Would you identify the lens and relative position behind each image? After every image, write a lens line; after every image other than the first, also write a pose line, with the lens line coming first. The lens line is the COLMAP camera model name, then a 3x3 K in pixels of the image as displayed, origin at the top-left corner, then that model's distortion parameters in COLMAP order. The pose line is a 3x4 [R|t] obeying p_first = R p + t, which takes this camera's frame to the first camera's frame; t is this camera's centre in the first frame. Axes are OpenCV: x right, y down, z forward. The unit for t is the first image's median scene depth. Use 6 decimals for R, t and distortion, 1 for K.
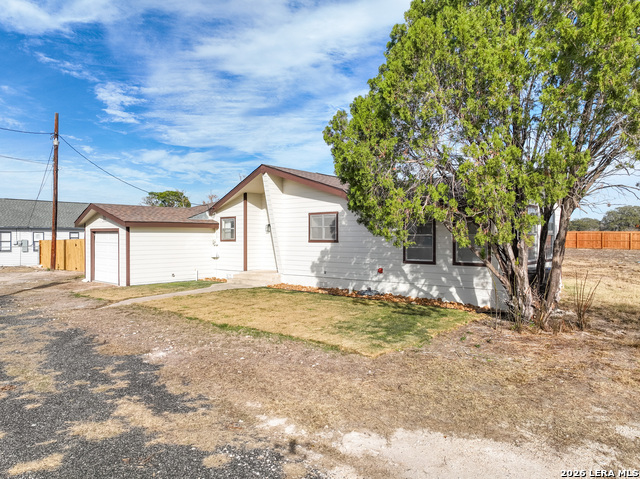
lens RADIAL K [[450.3, 0, 319.9], [0, 450.3, 239.8], [0, 0, 1]] dist [-0.005076, 0.016853]
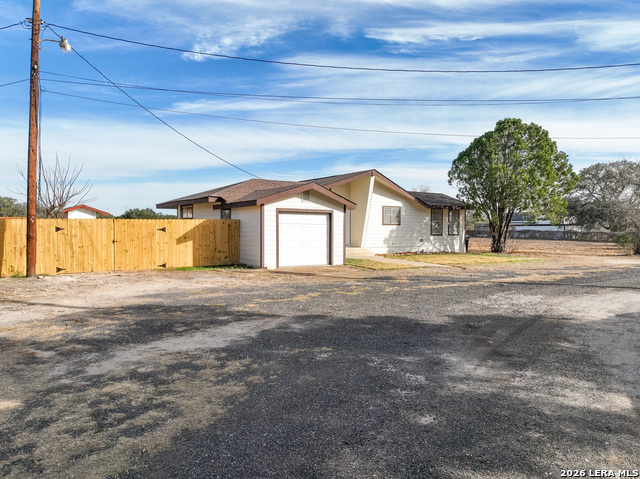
lens RADIAL K [[450.3, 0, 319.9], [0, 450.3, 237.6], [0, 0, 1]] dist [-0.005076, 0.016853]
pose [[0.226807, -0.022048, 0.973690, -1.641942], [-0.003713, 0.999717, 0.023502, 0.014146], [-0.973933, -0.008946, 0.226661, 0.906666]]
